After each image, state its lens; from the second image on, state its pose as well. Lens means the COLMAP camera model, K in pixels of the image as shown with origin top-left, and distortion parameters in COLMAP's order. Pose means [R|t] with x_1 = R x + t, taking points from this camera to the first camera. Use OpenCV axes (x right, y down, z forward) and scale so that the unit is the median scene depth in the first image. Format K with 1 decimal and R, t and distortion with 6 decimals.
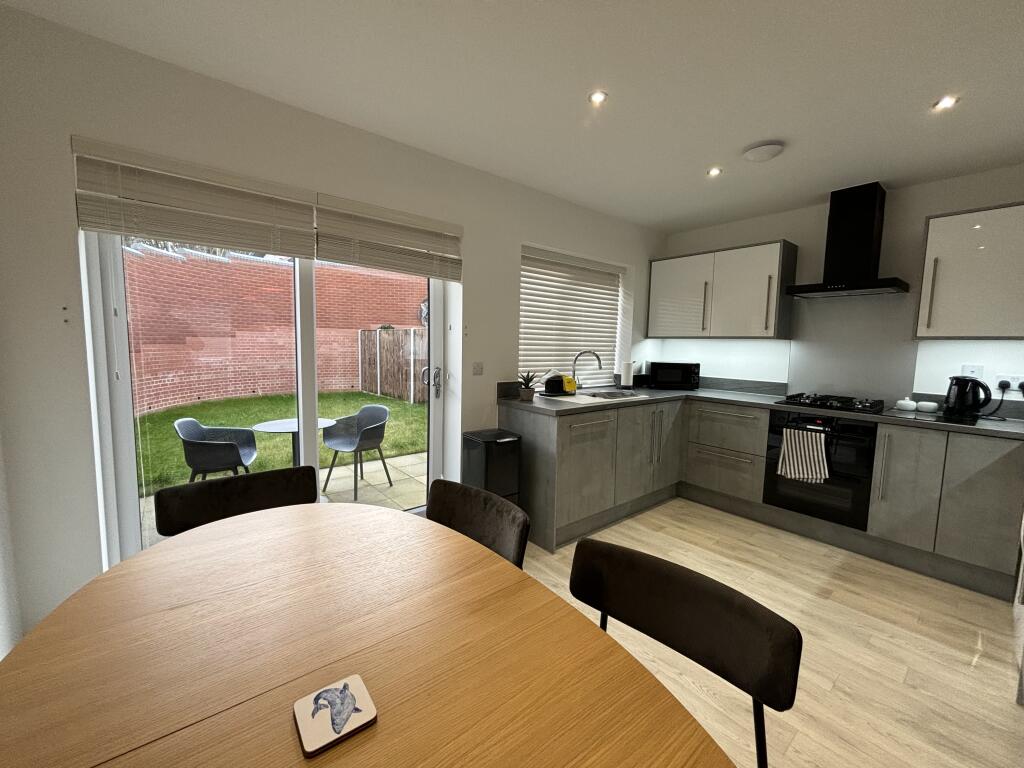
lens RADIAL K [[413.5, 0, 509.3], [0, 413.5, 384.7], [0, 0, 1]] dist [-0.004298, -0.000176]
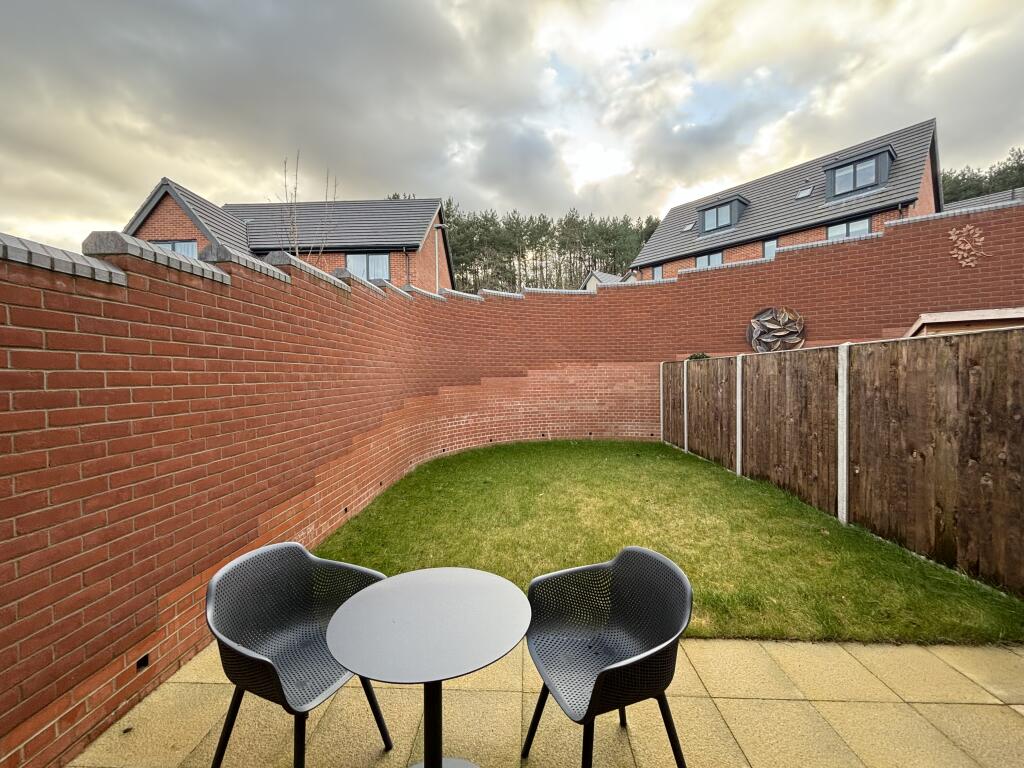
lens RADIAL K [[413.5, 0, 508.4], [0, 413.5, 383.3], [0, 0, 1]] dist [-0.004298, -0.000176]
pose [[0.748971, -0.016446, -0.662399, -0.077911], [-0.040063, 0.996739, -0.070047, -0.032960], [0.661391, 0.079001, 0.745869, 0.282658]]
